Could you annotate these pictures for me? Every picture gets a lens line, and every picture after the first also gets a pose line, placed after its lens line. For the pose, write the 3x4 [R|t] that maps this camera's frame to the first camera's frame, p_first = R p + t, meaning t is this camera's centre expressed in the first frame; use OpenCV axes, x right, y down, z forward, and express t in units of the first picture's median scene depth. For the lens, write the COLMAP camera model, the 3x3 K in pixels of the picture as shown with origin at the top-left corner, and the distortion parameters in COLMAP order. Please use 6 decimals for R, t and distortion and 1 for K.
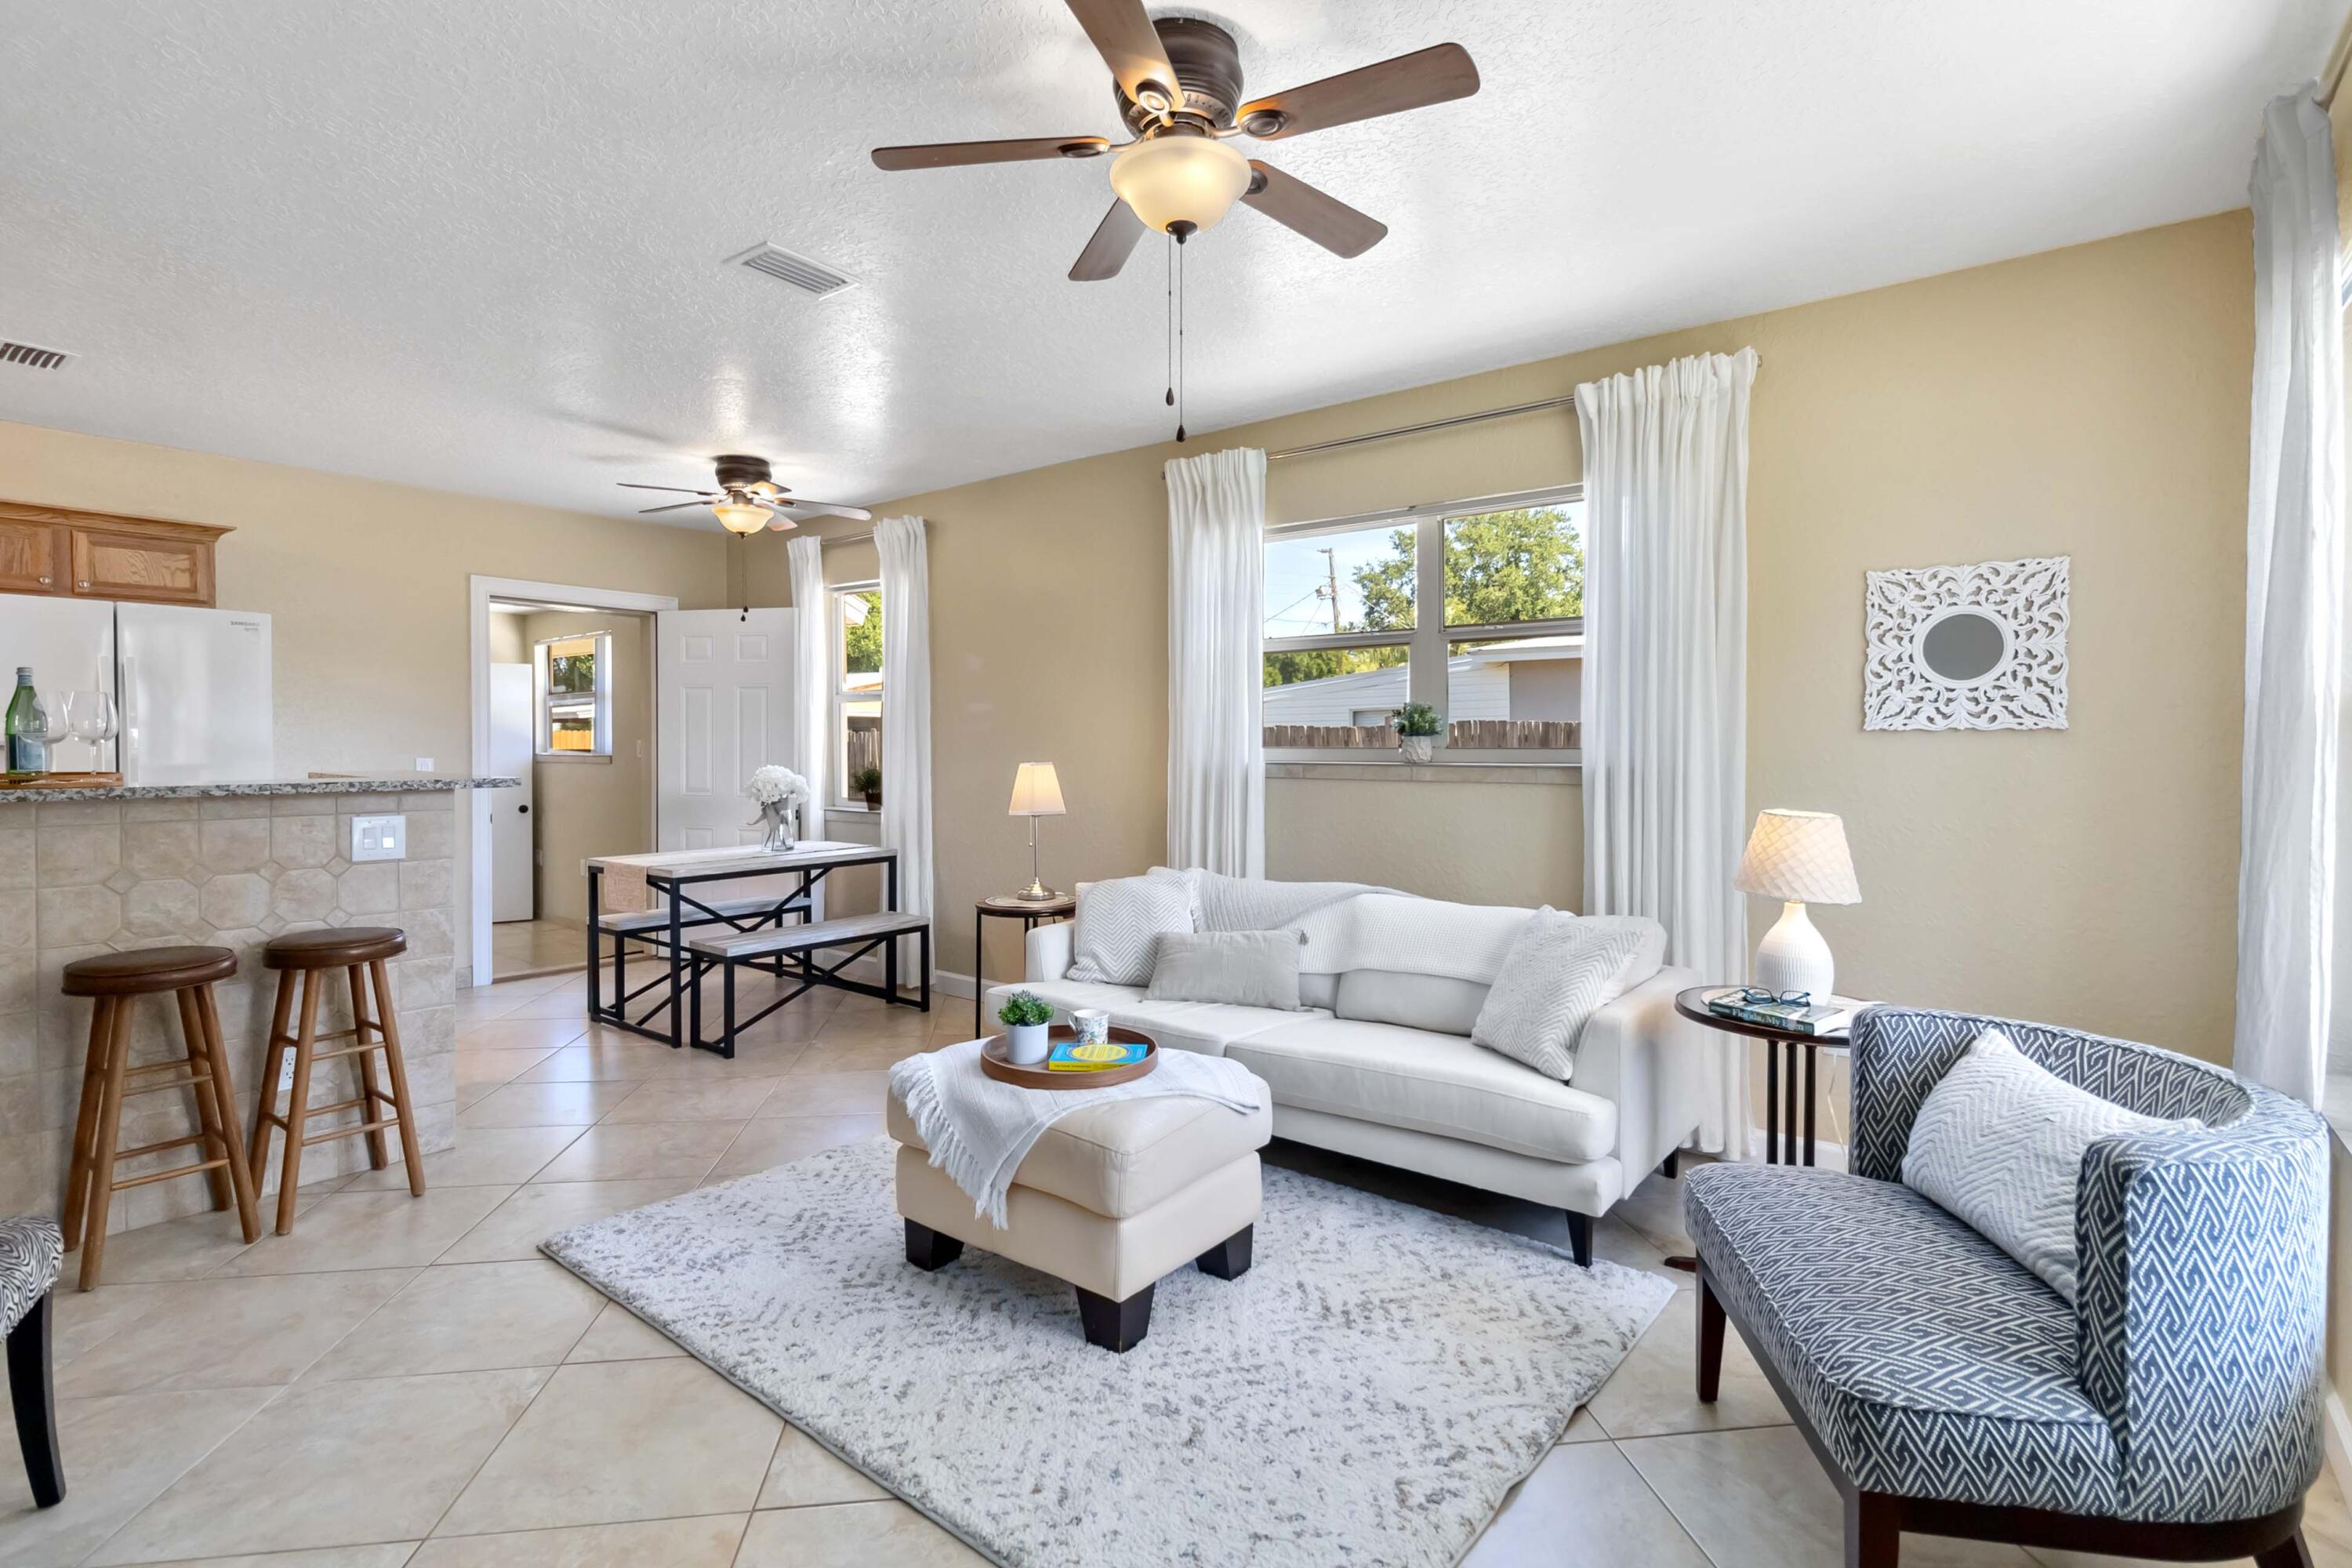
lens RADIAL K [[1099.2, 0, 1218.1], [0, 1099.2, 771.0], [0, 0, 1]] dist [-0.001822, 0.001479]
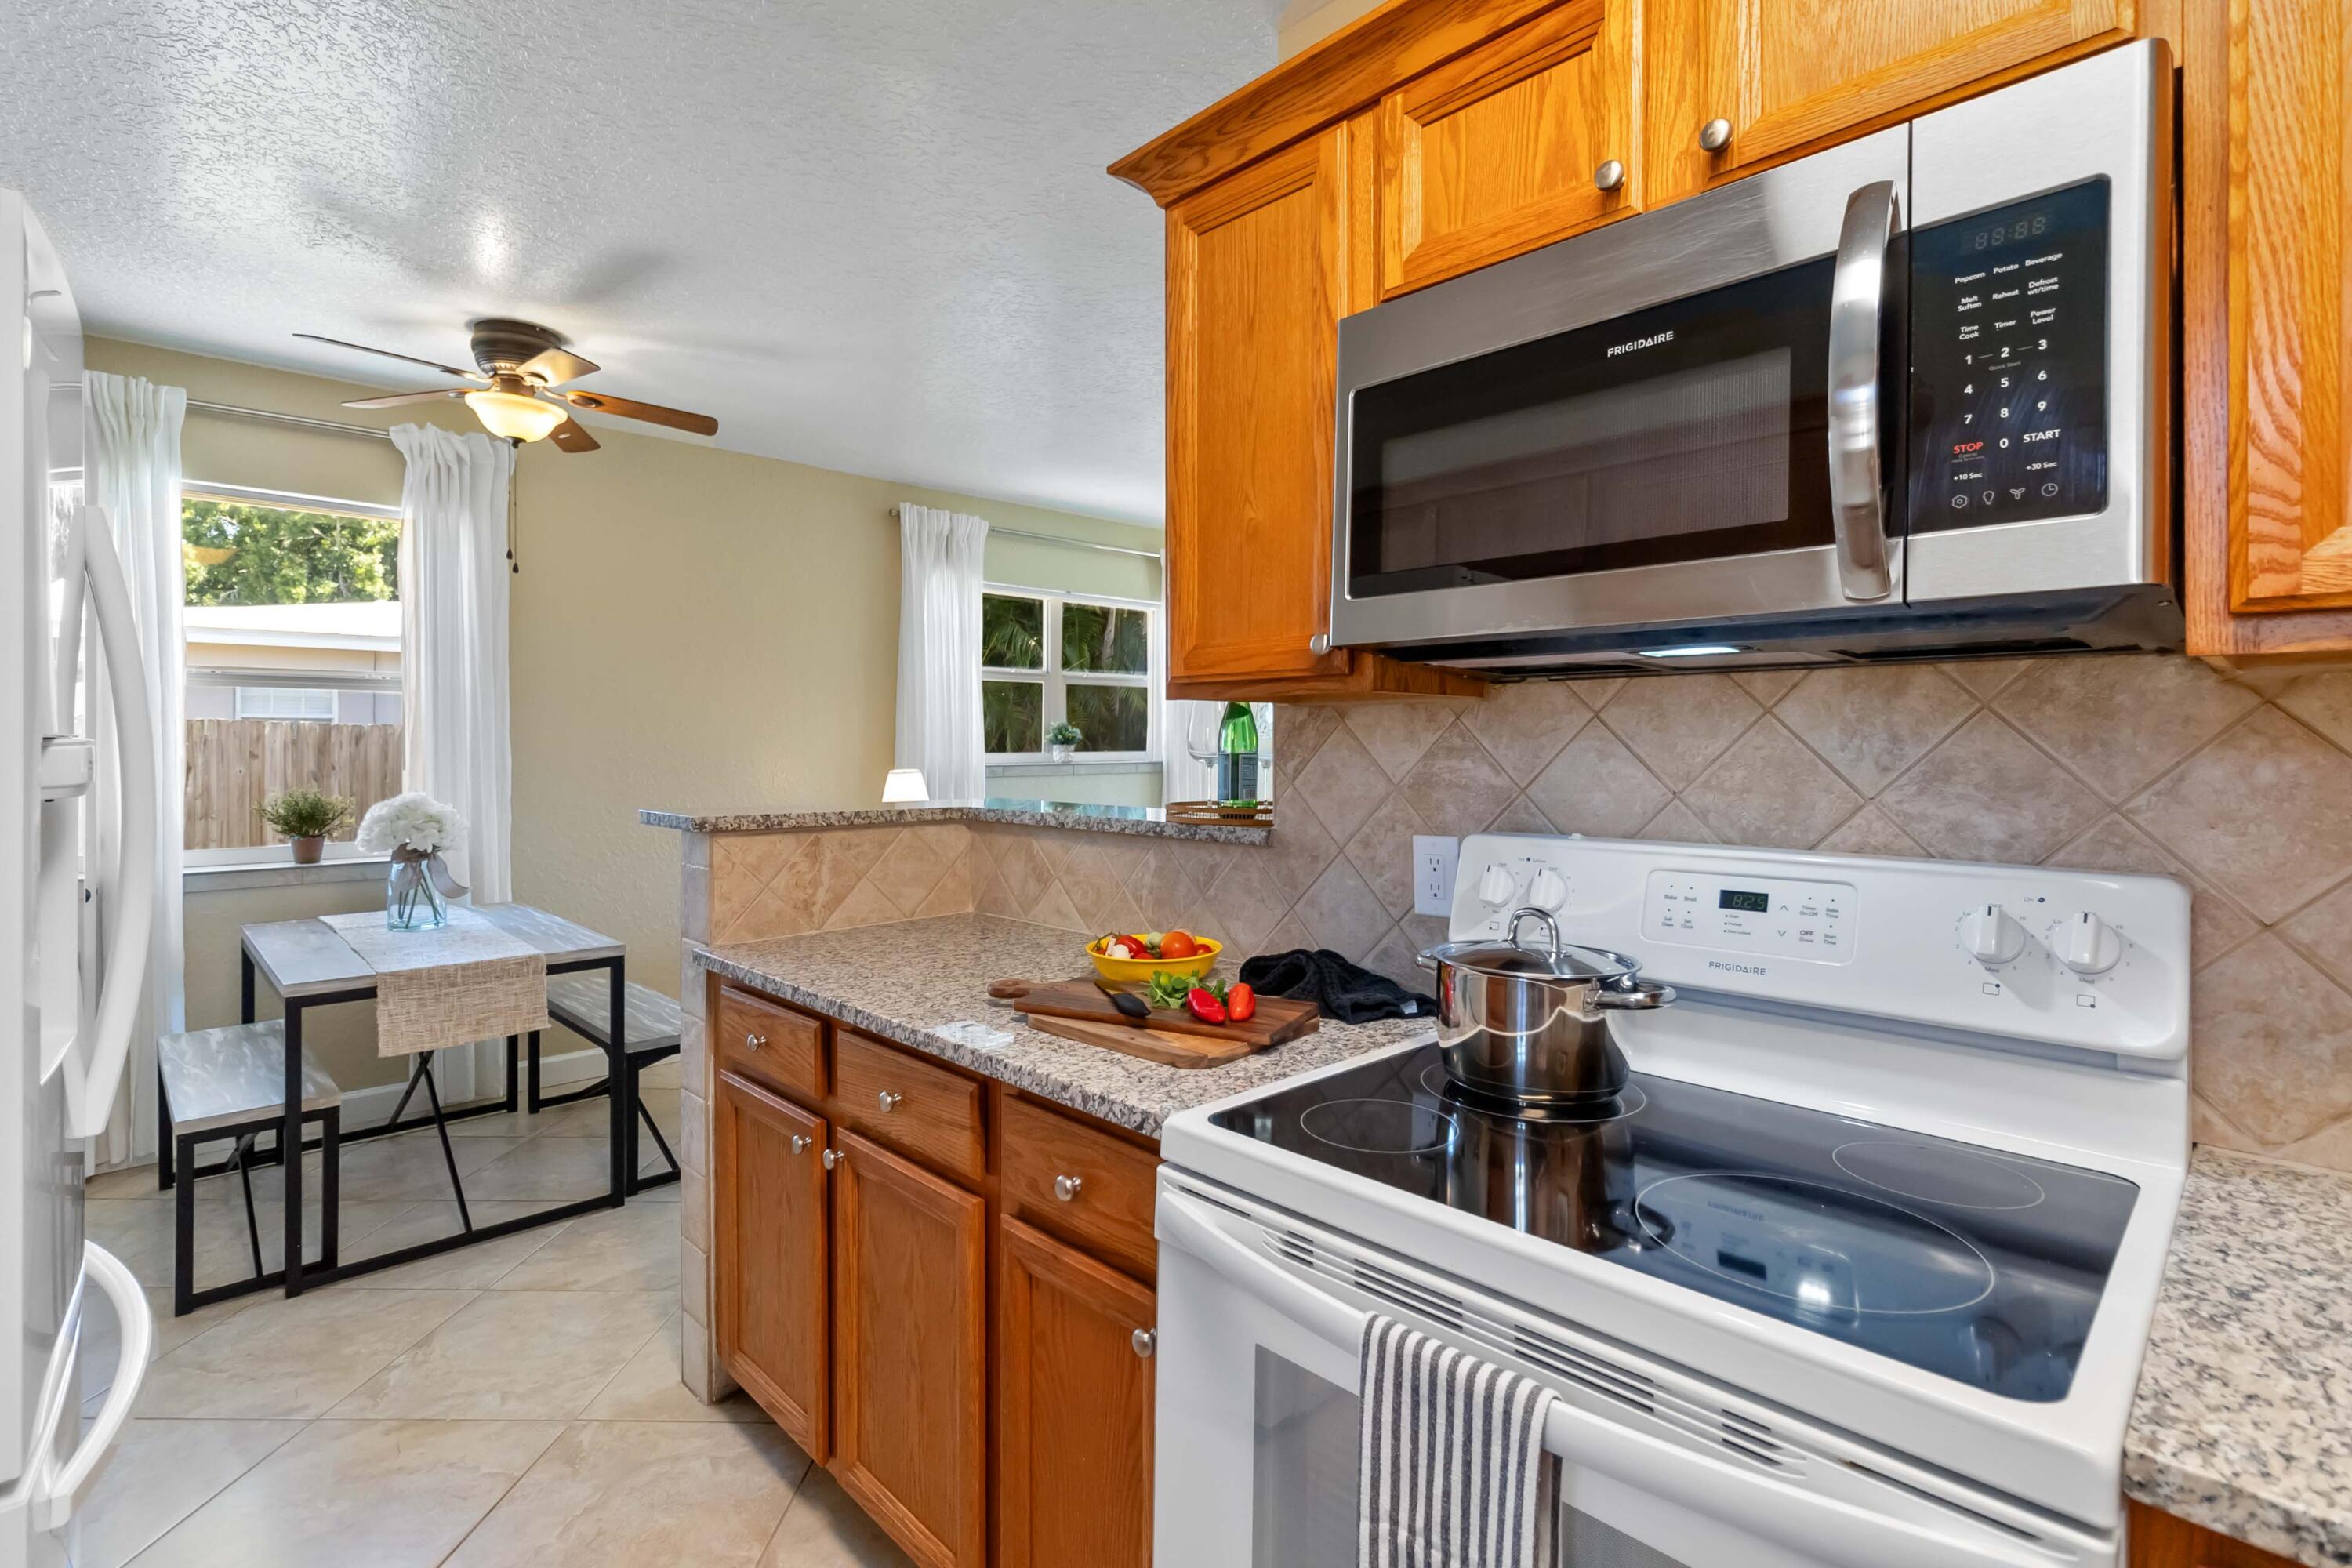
lens RADIAL K [[1099.2, 0, 1171.4], [0, 1099.2, 734.8], [0, 0, 1]] dist [-0.001822, 0.001479]
pose [[0.157856, 0.005202, 0.987449, -1.643602], [0.030229, 0.999492, -0.010098, -0.034222], [-0.986999, 0.031443, 0.157618, 0.836691]]
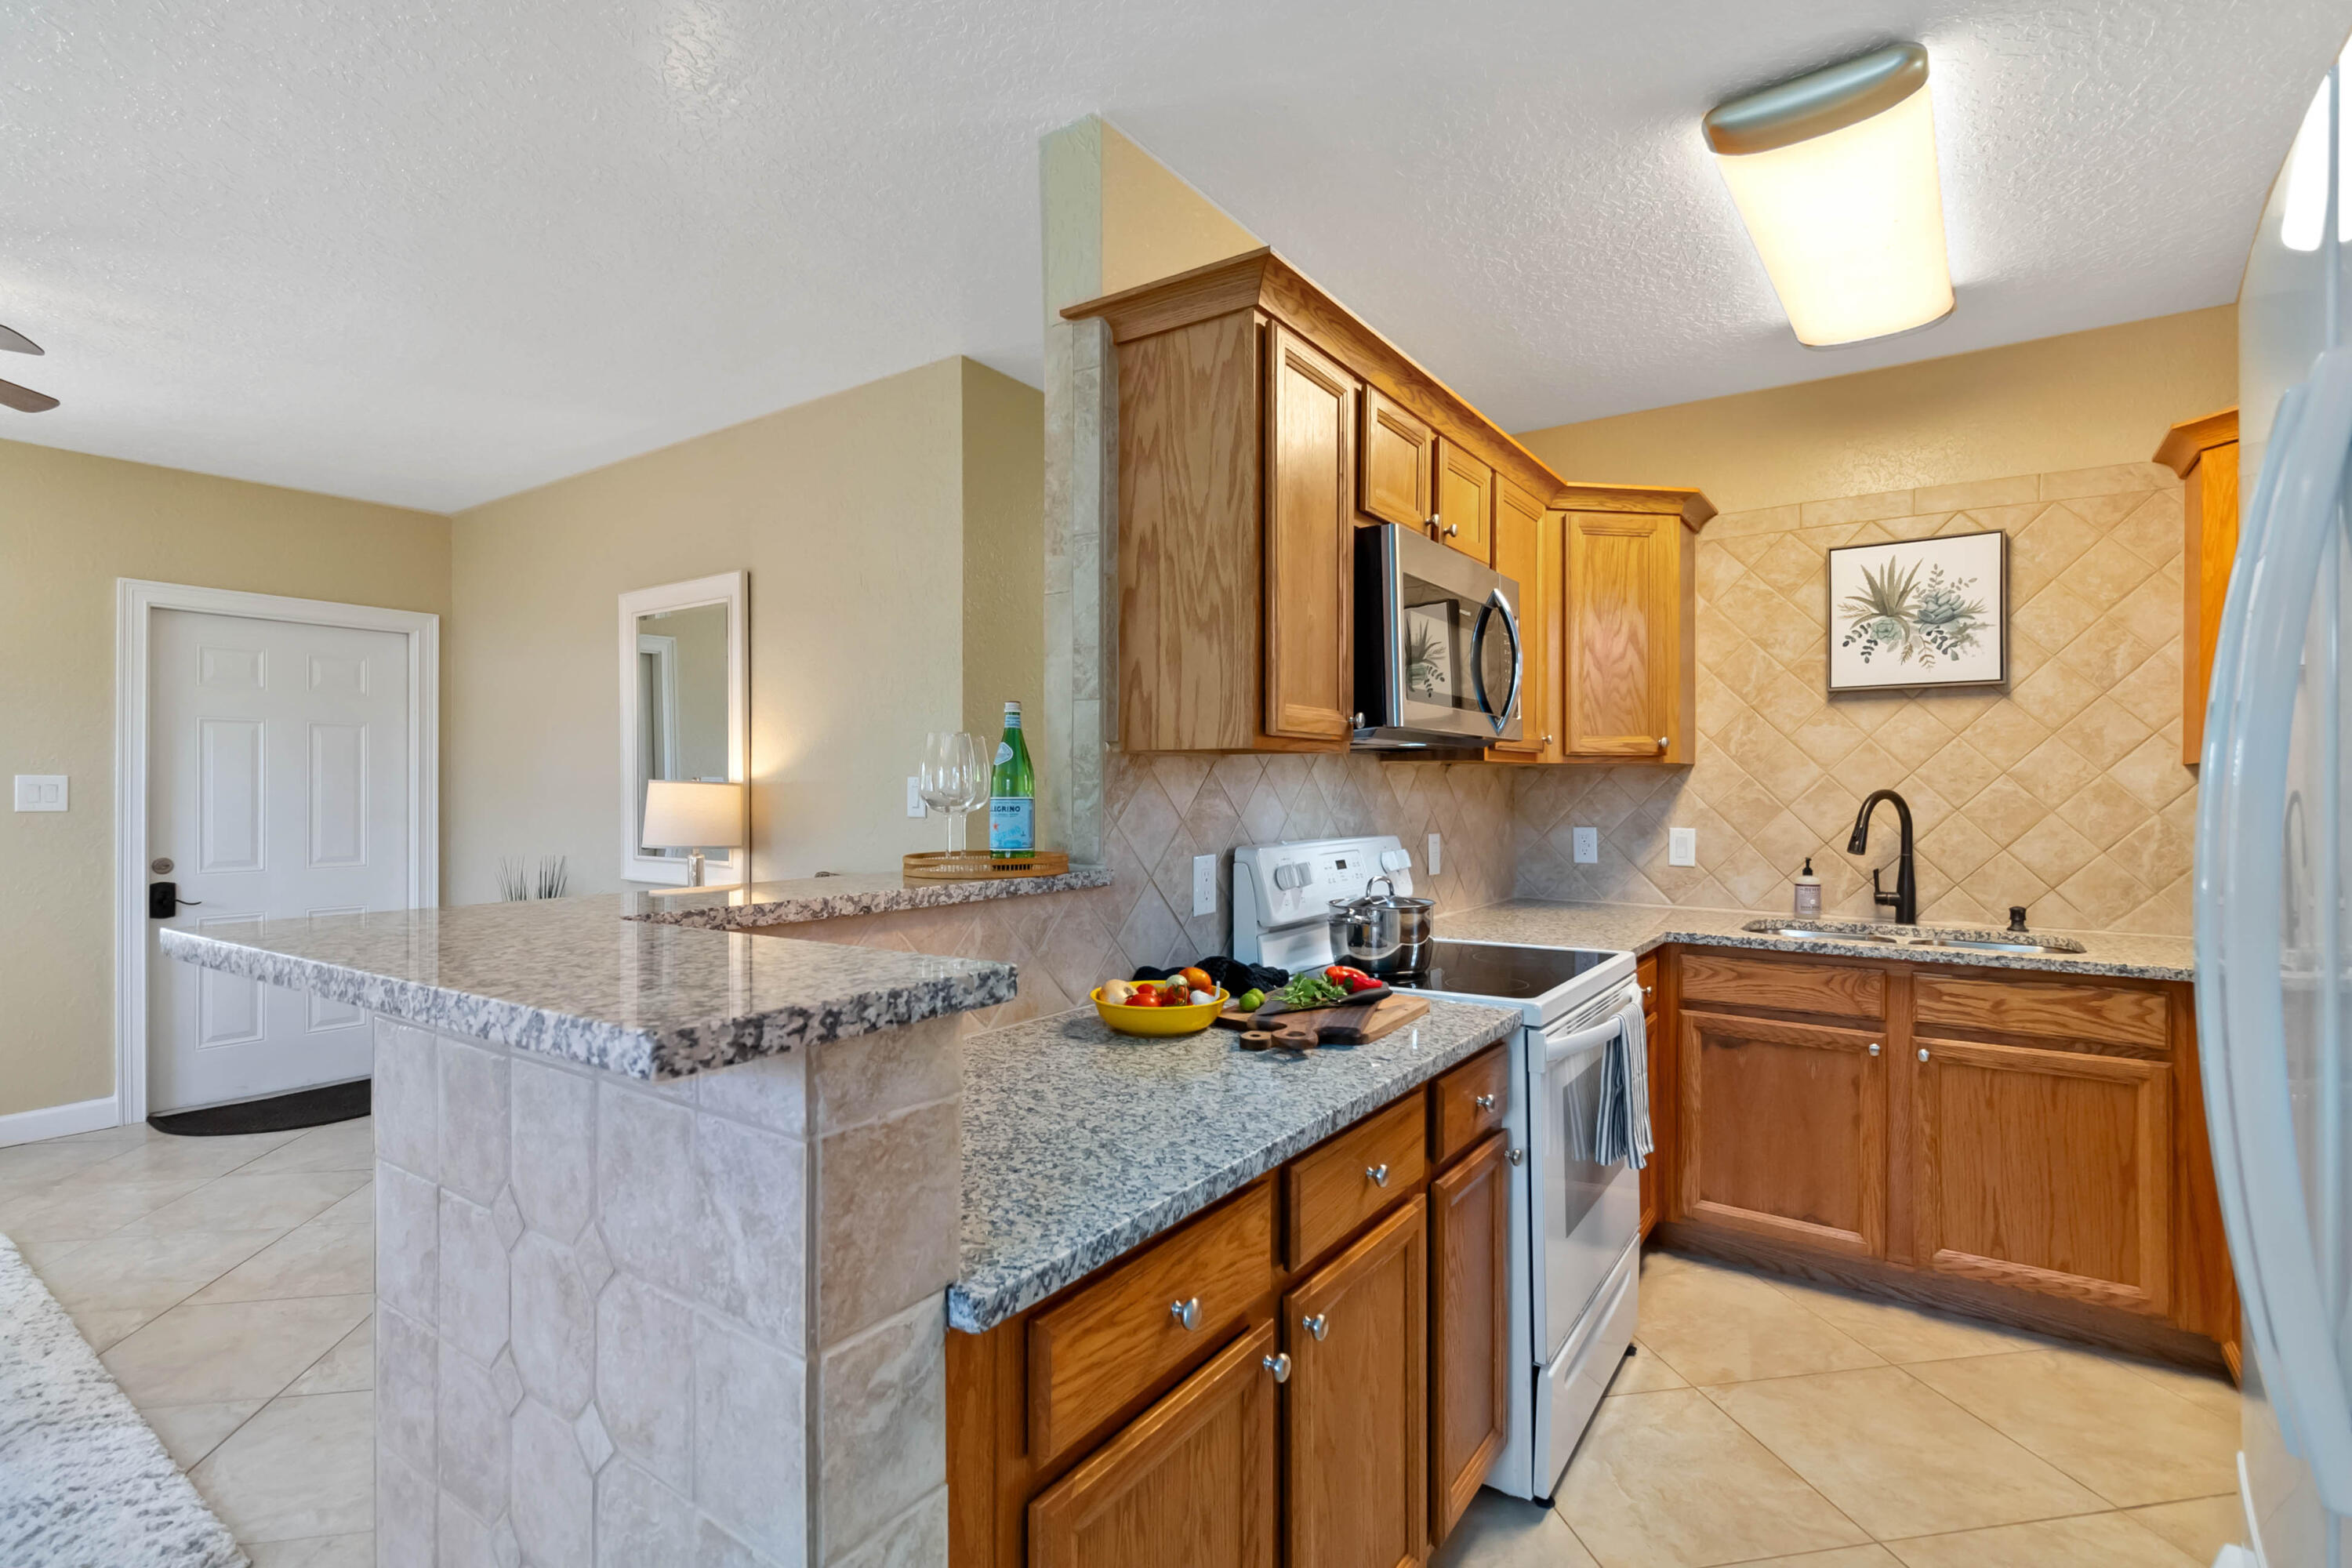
lens RADIAL K [[1099.2, 0, 1189.1], [0, 1099.2, 786.8], [0, 0, 1]] dist [-0.001822, 0.001479]
pose [[-0.998998, -0.001309, -0.044727, -1.044361], [-0.002577, 0.999596, 0.028298, -0.052447], [0.044671, 0.028385, -0.998598, 1.526558]]
